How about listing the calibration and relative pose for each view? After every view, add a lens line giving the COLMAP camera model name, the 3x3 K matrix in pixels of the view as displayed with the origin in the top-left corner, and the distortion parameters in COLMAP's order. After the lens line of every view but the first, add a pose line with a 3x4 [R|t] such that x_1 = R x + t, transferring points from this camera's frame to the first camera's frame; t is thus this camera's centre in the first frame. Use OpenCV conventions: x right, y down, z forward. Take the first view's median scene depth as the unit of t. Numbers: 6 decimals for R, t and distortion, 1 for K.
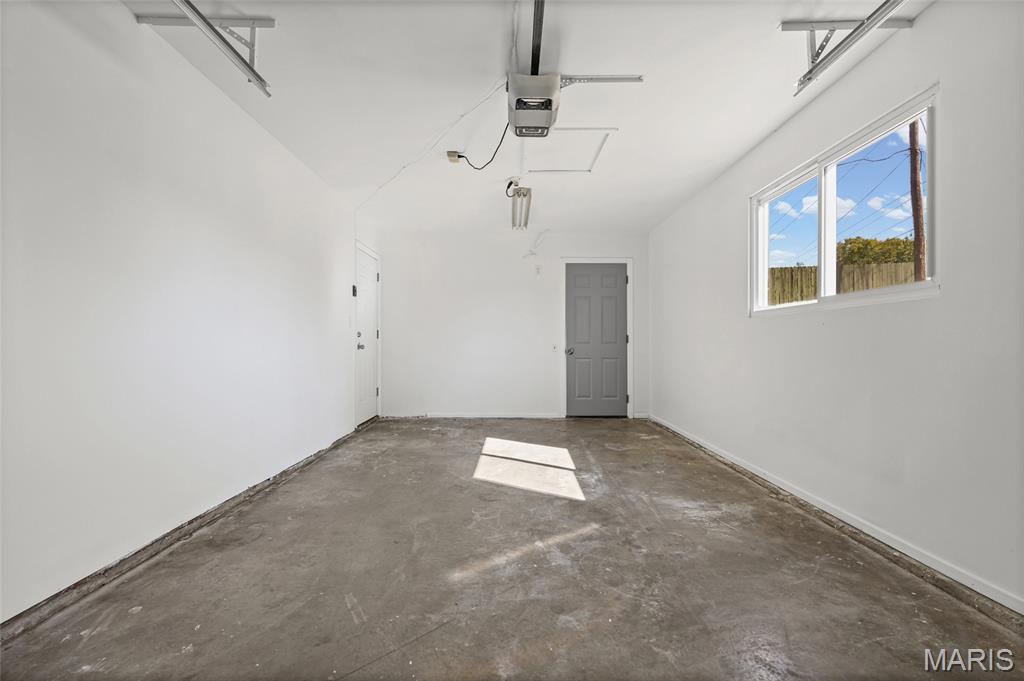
lens RADIAL K [[446.2, 0, 512.0], [0, 446.2, 340.5], [0, 0, 1]] dist [0.001263, 0.000342]
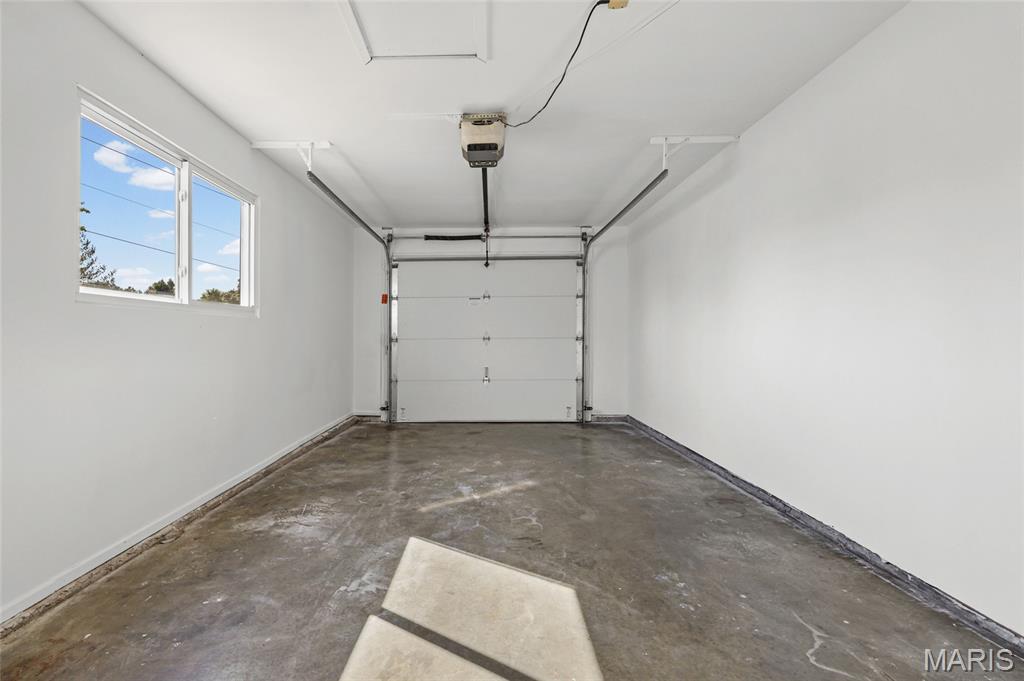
lens RADIAL K [[446.2, 0, 512.0], [0, 446.2, 340.5], [0, 0, 1]] dist [0.001263, 0.000342]
pose [[-0.998586, 0.003234, -0.053056, 0.022304], [0.003287, 0.999994, -0.000908, -0.003349], [0.053052, -0.001081, -0.998591, 2.080733]]
